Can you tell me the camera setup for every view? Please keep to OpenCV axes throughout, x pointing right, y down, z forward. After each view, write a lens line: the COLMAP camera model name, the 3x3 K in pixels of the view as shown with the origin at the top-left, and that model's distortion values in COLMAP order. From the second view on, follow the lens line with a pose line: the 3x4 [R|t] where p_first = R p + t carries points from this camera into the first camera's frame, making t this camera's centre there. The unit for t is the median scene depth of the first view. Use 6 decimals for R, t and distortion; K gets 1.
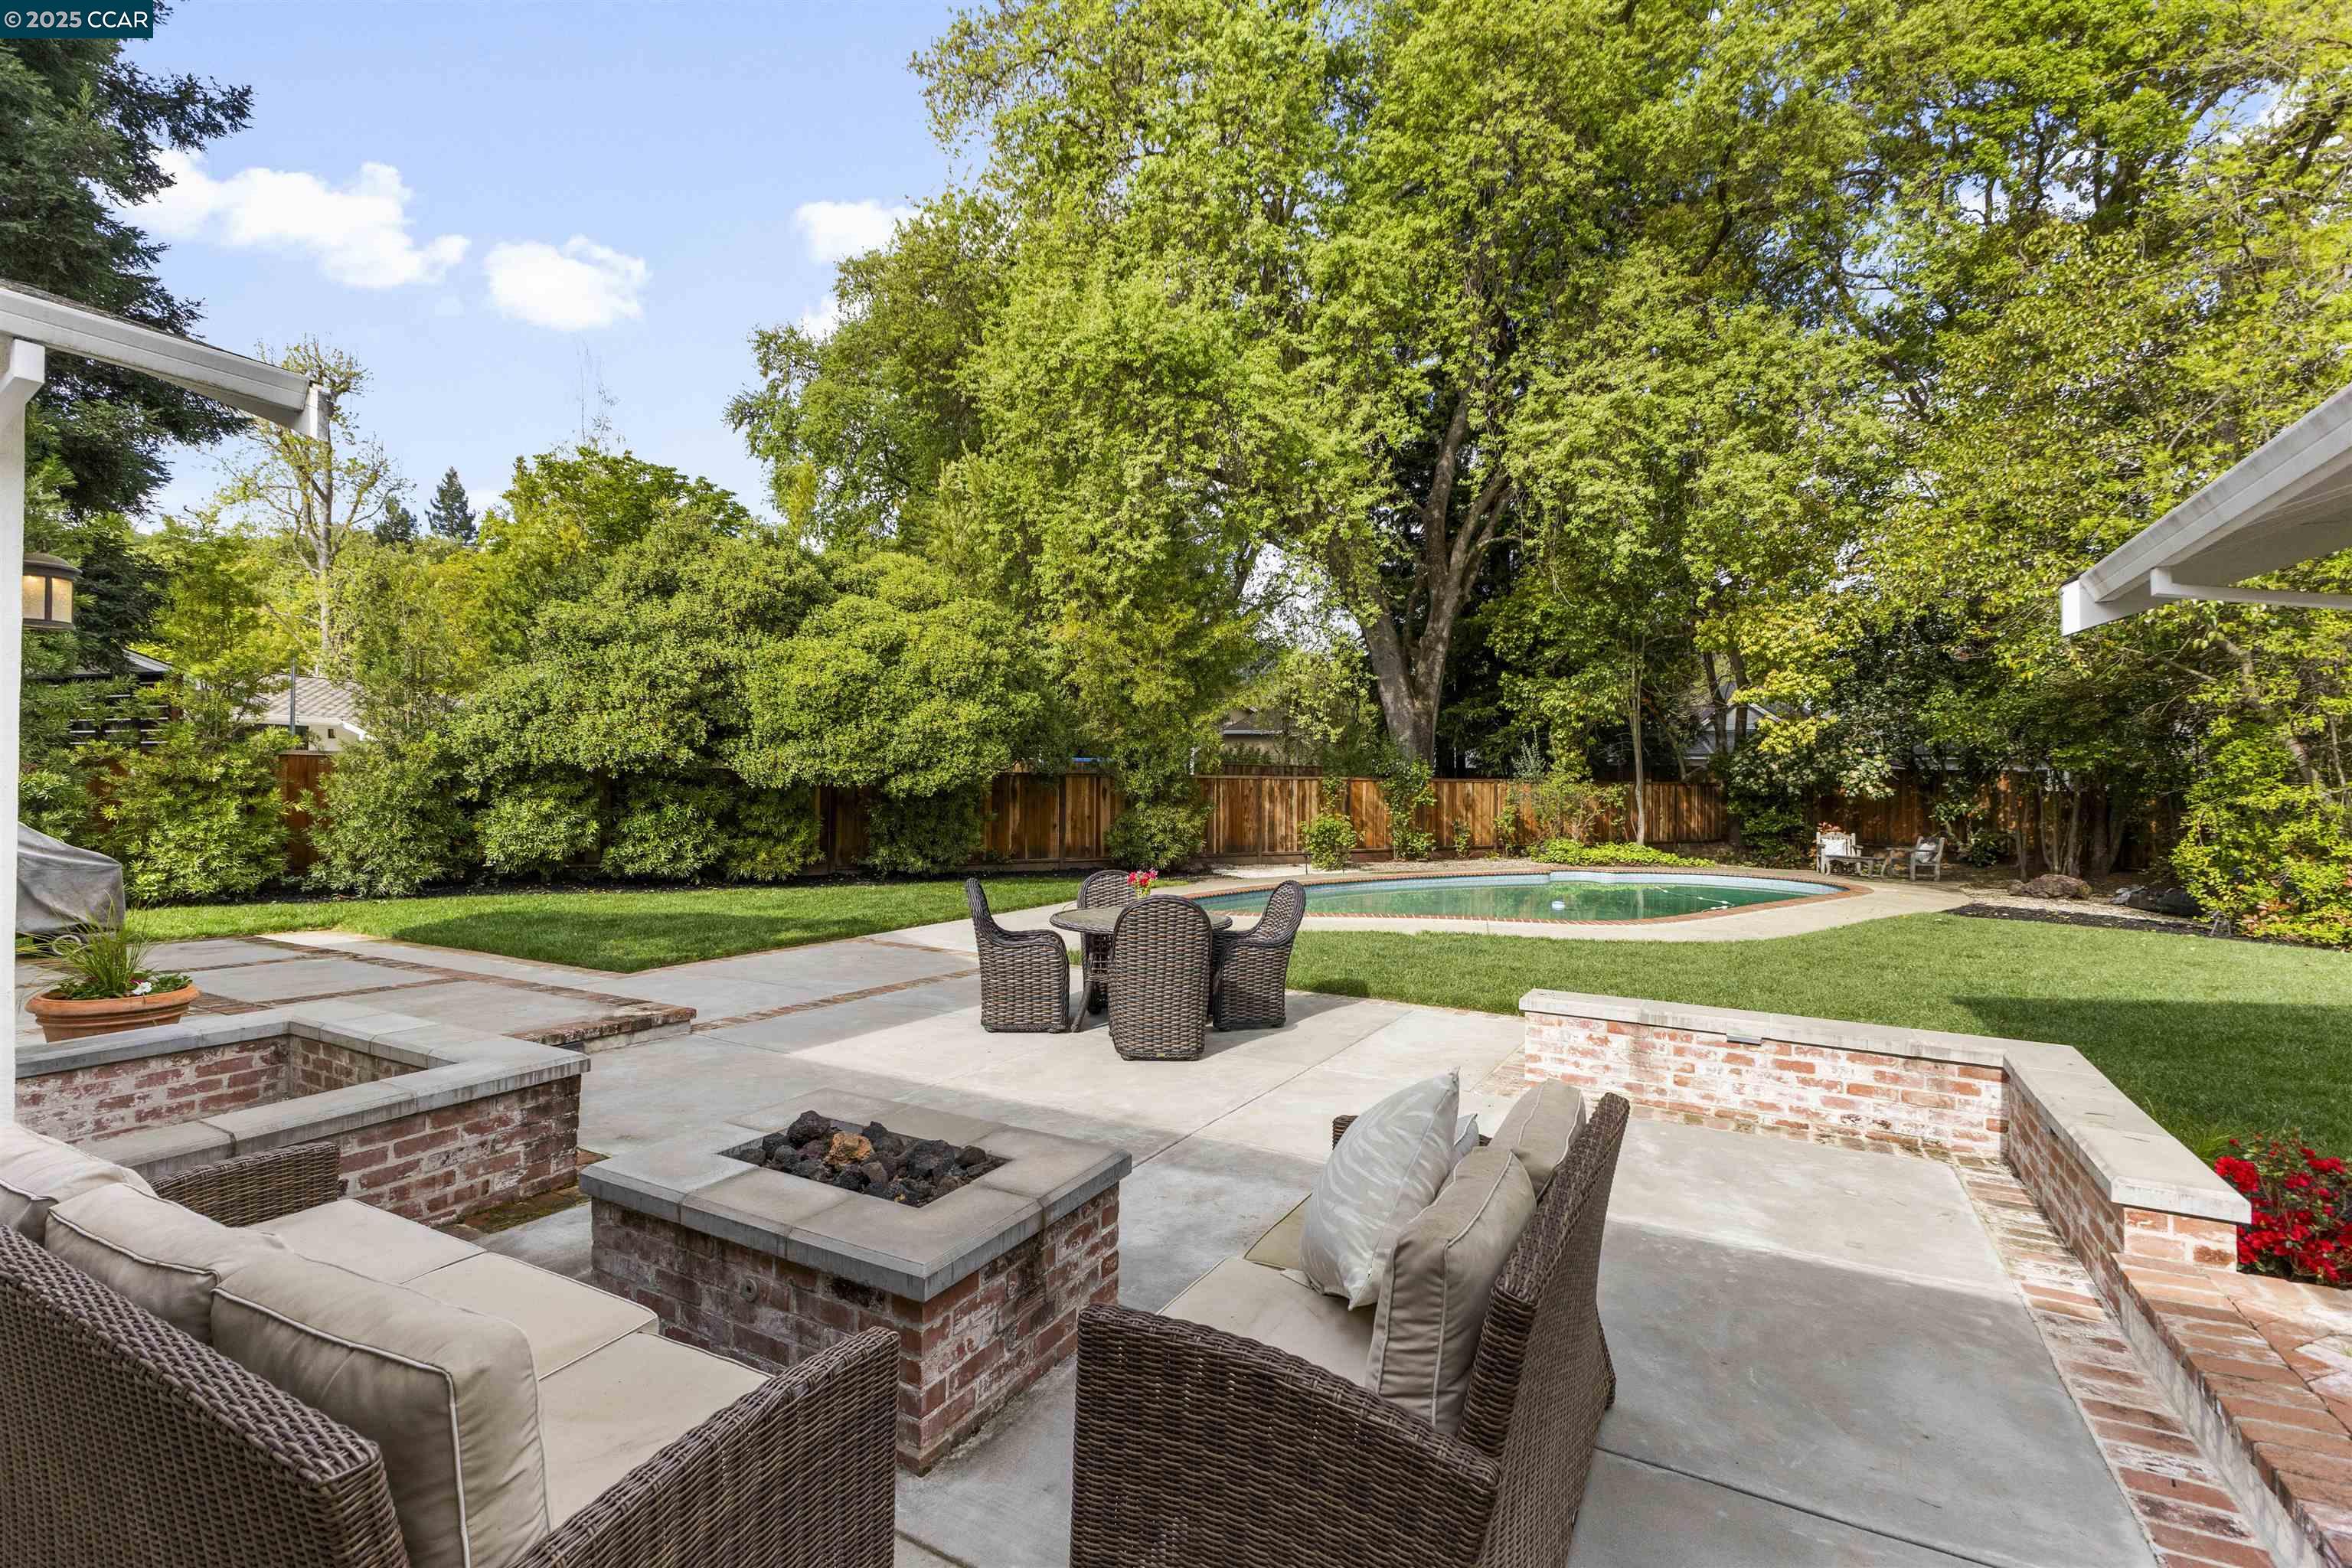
lens RADIAL K [[1028.7, 0, 1176.0], [0, 1028.7, 784.0], [0, 0, 1]] dist [-0.001304, -0.000340]
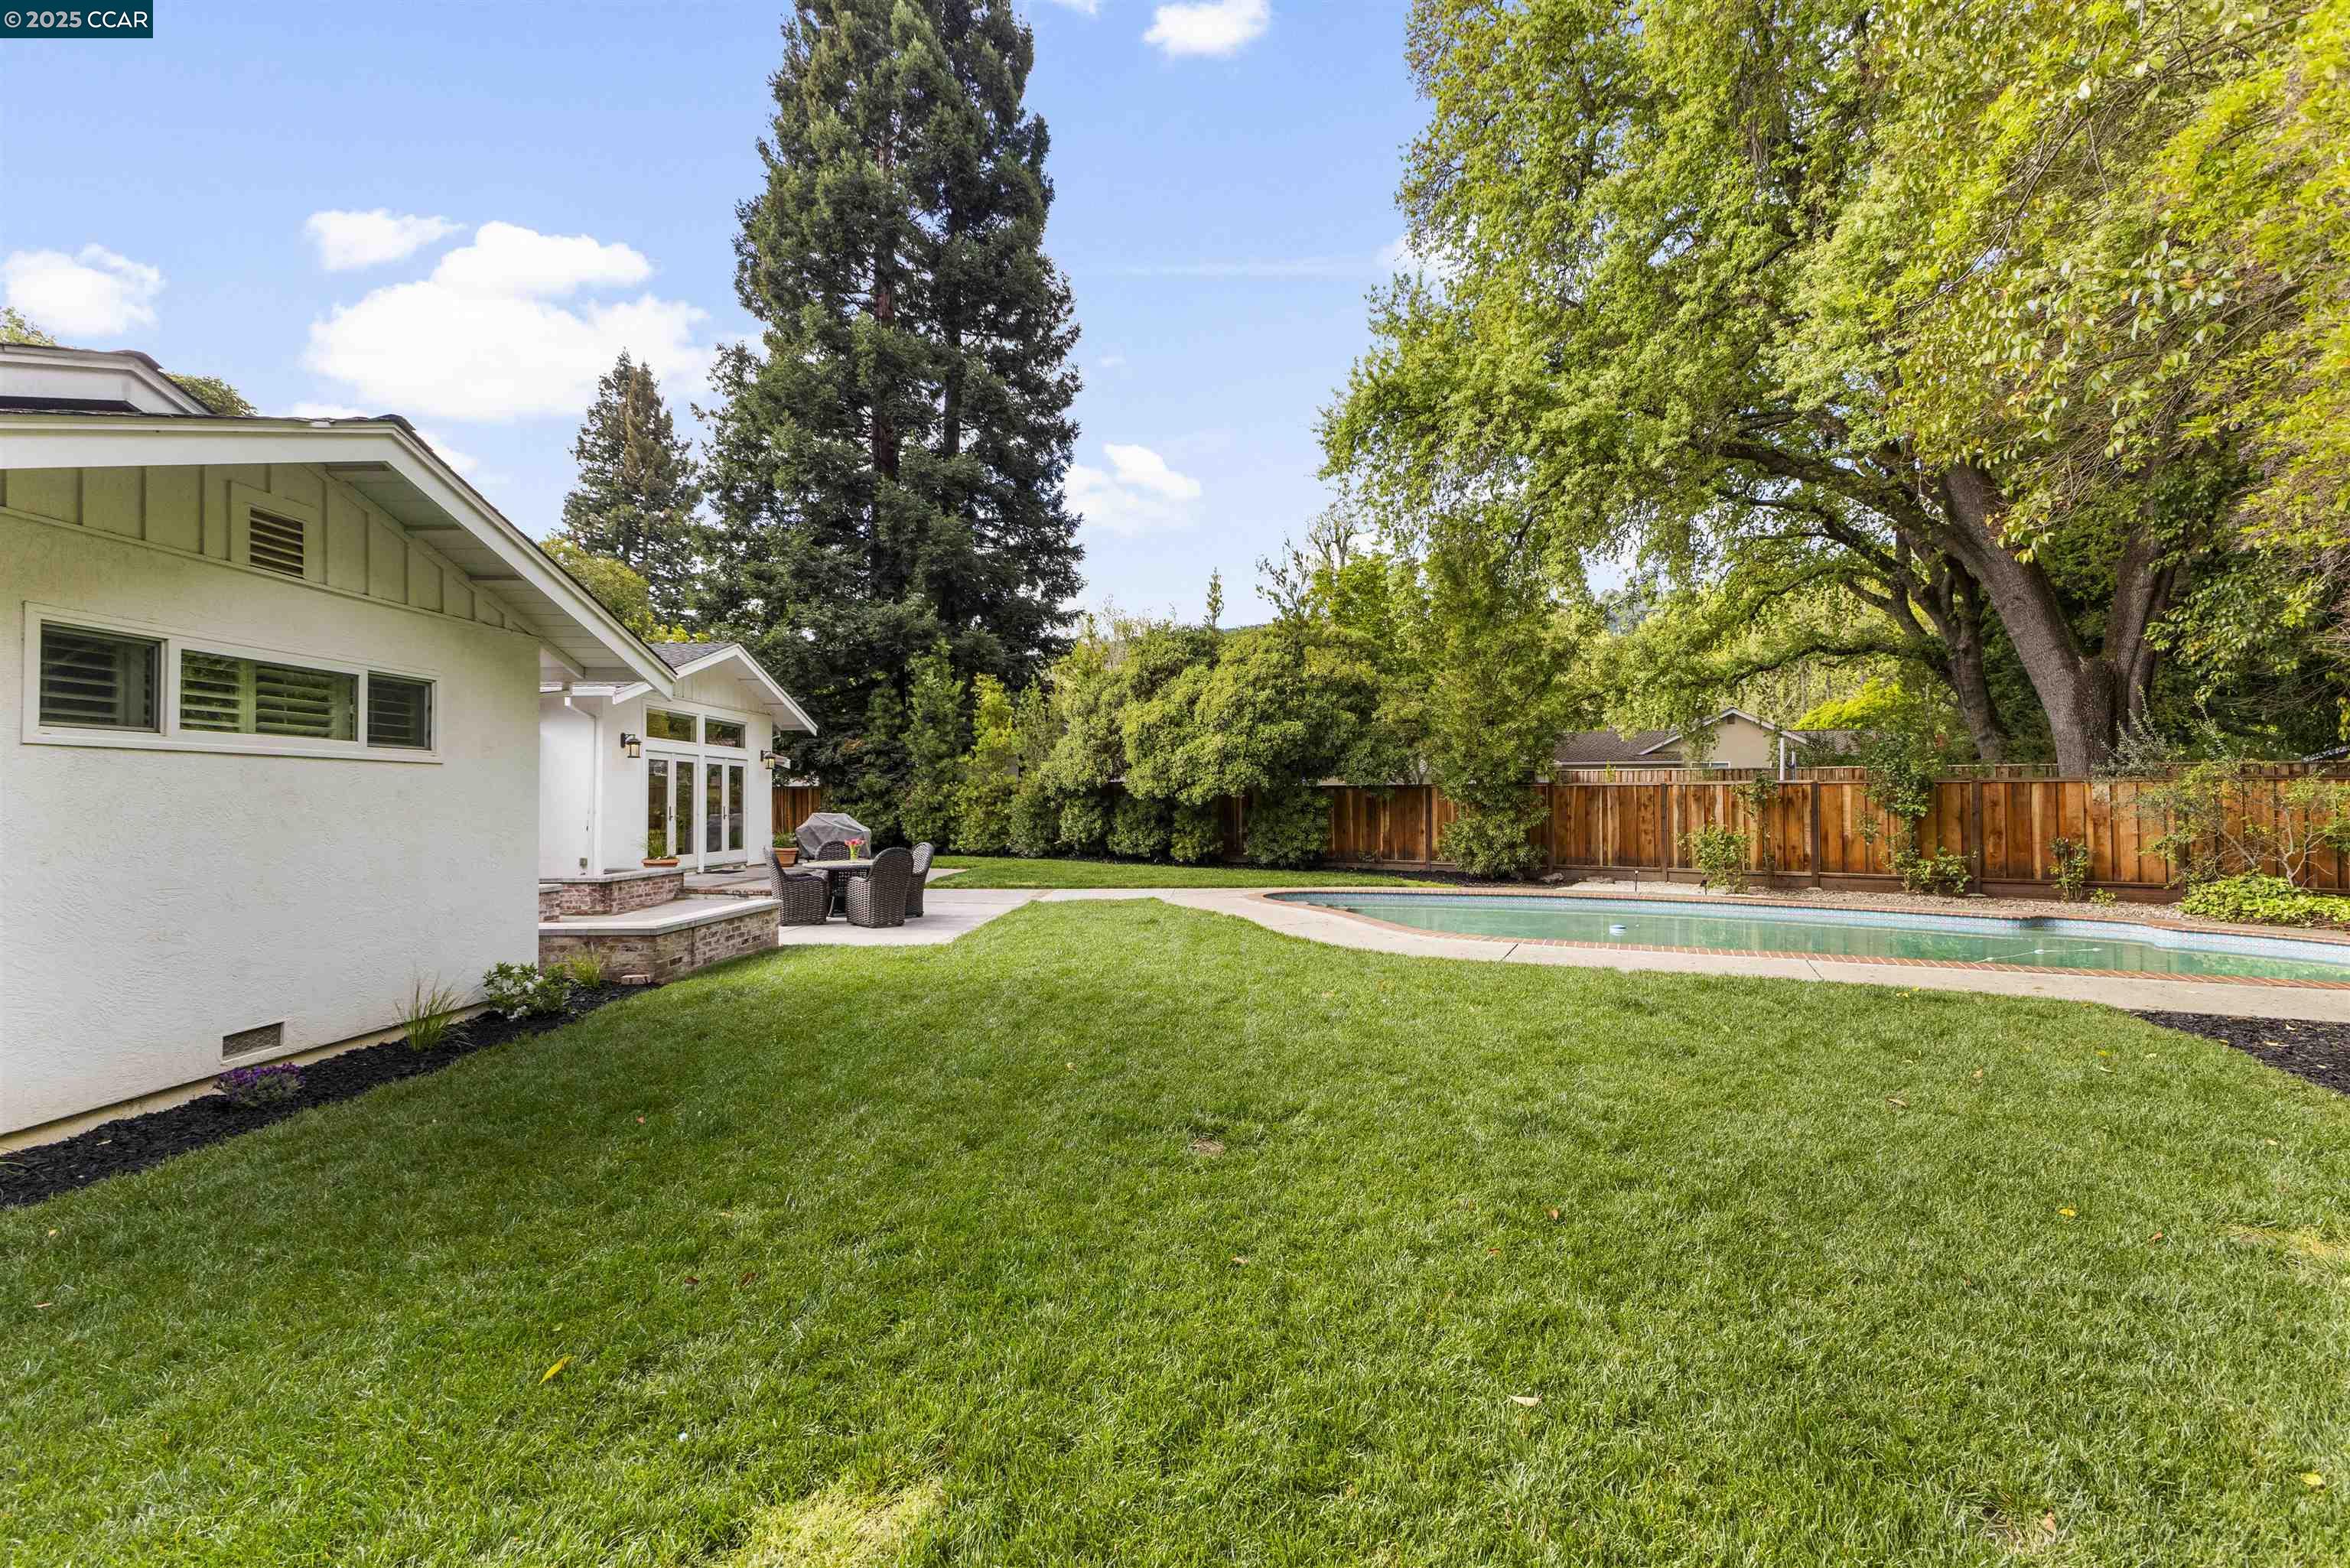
lens RADIAL K [[1027.7, 0, 1175.0], [0, 1027.7, 784.0], [0, 0, 1]] dist [-0.001304, -0.000340]
pose [[0.463402, -0.025567, -0.885779, 0.708283], [0.006780, 0.999657, -0.025307, 0.014167], [0.886122, 0.005722, 0.463416, 0.230073]]
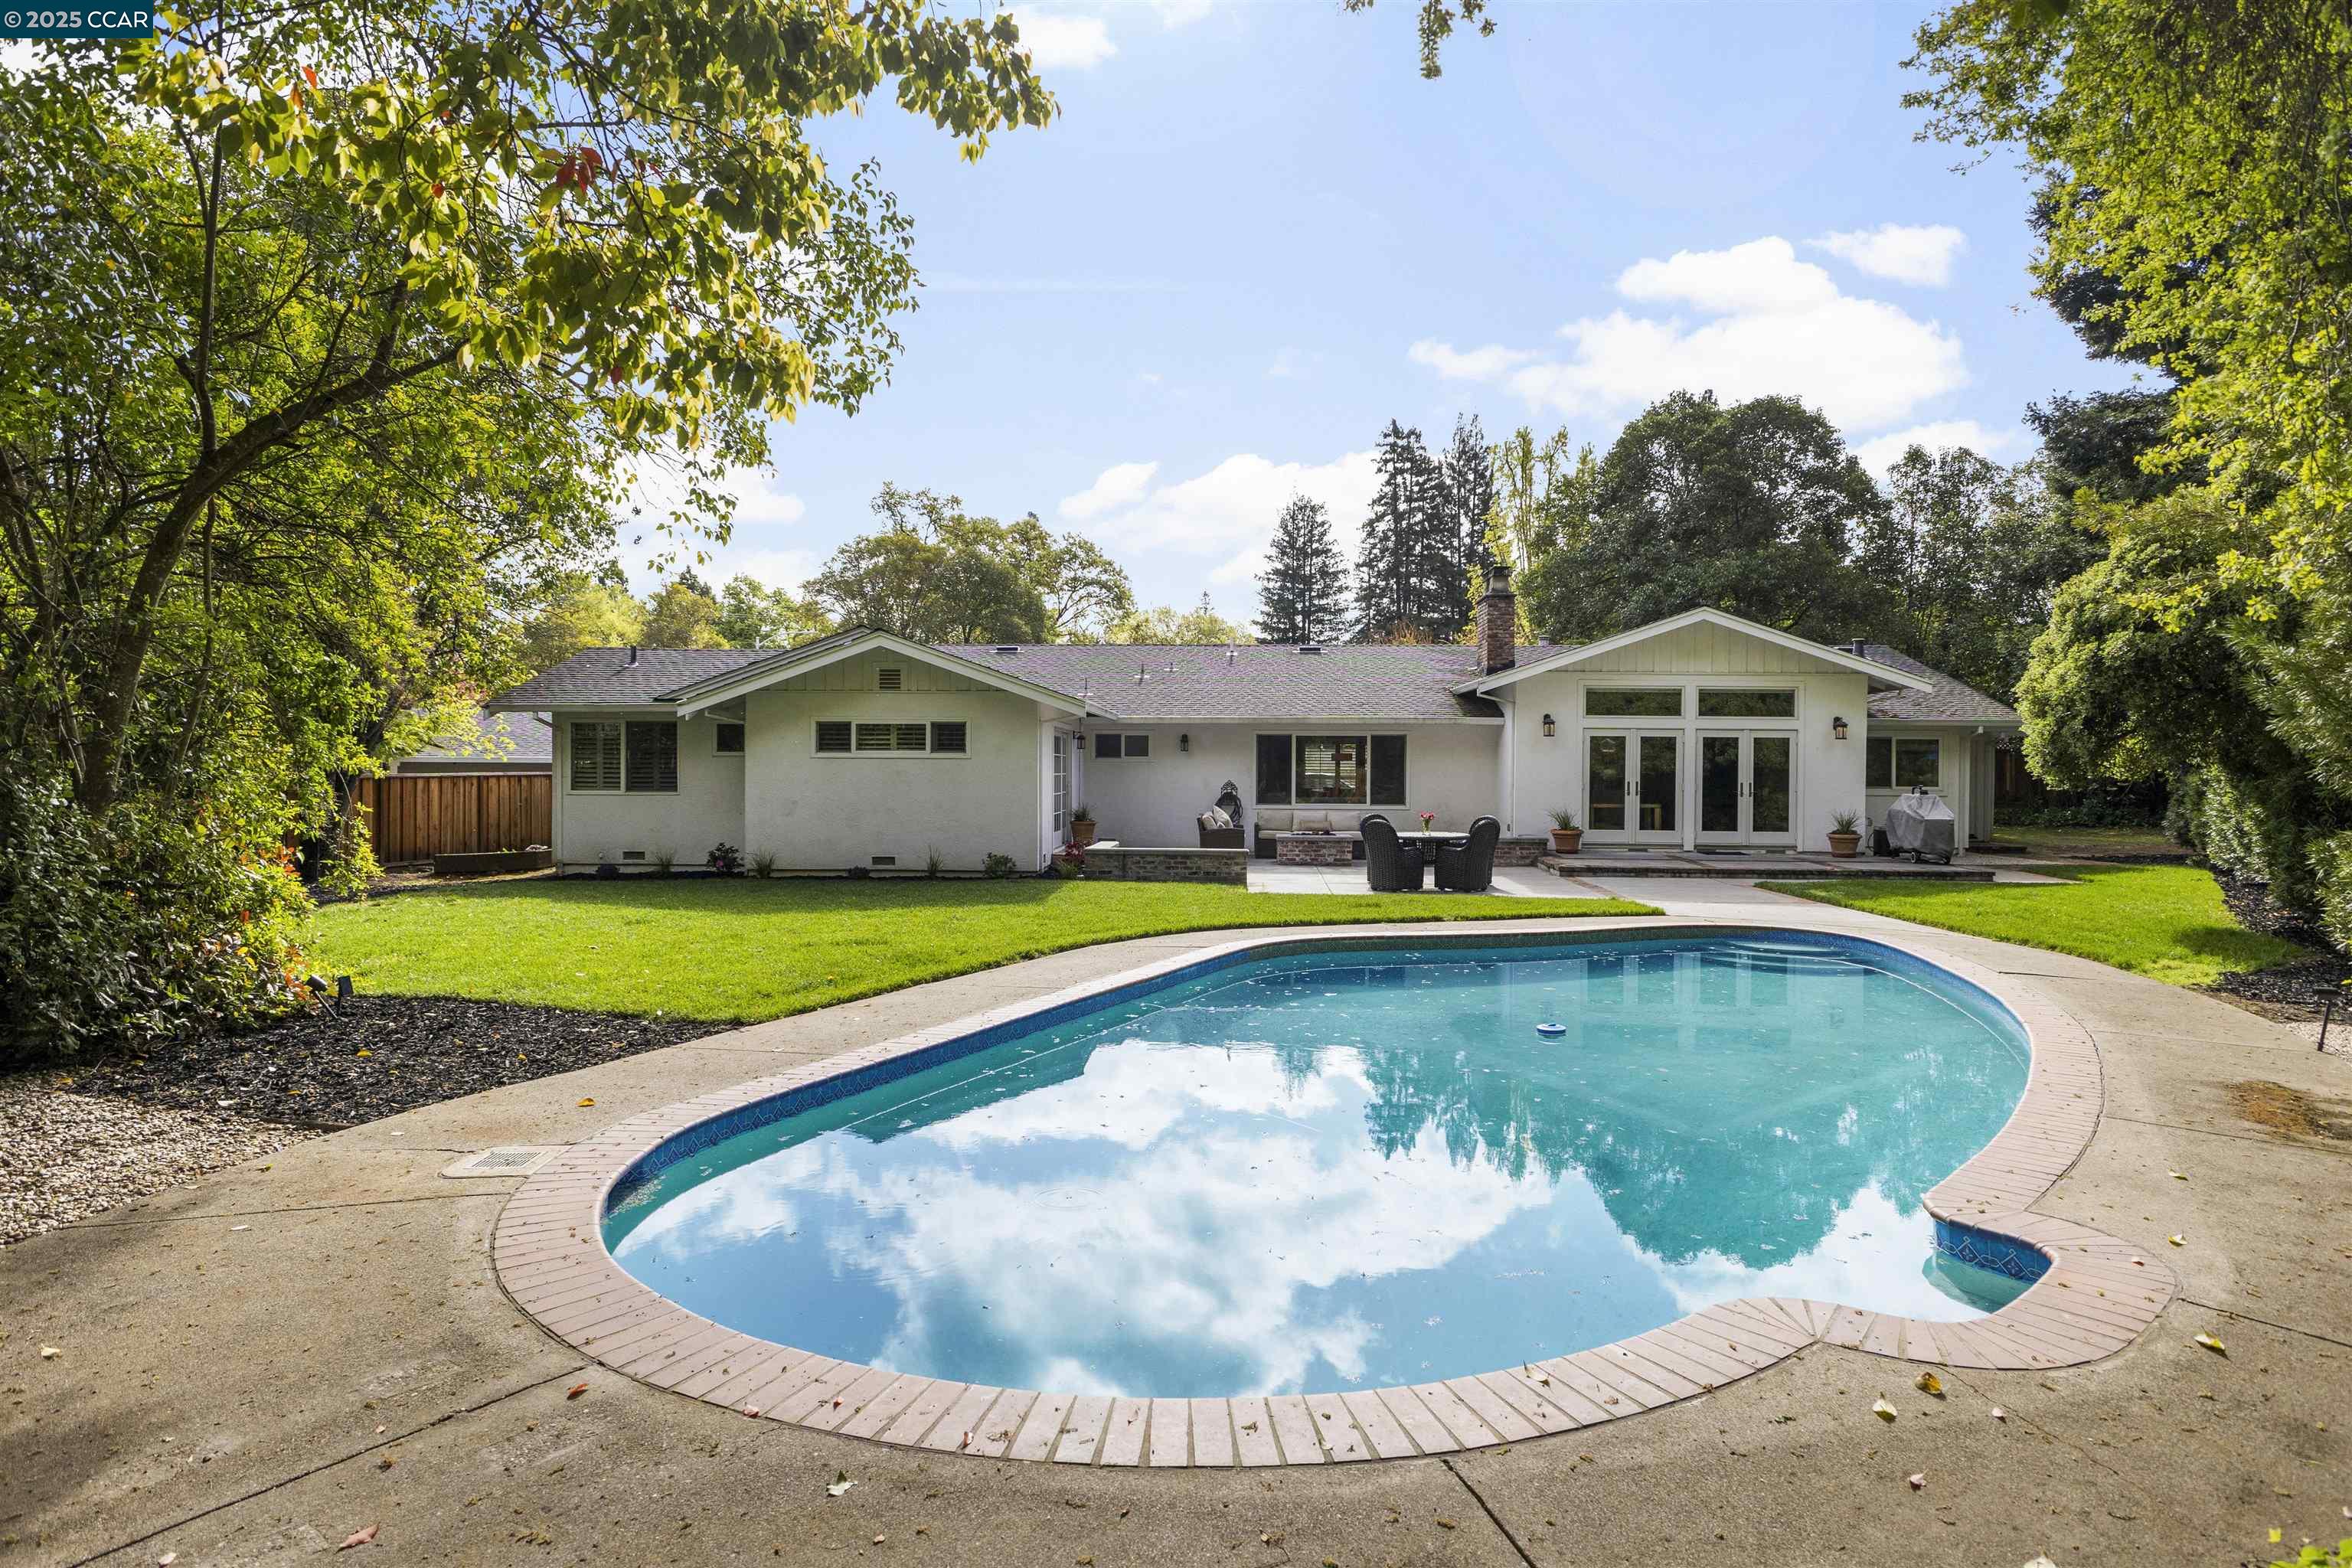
lens RADIAL K [[1419.8, 0, 1176.0], [0, 1419.8, 784.0], [0, 0, 1]] dist [0.001802, 0.000258]
pose [[-0.904635, -0.008796, -0.426096, 0.596739], [-0.013899, 0.999864, 0.008869, 0.003737], [0.425960, 0.013945, -0.904635, 1.250940]]
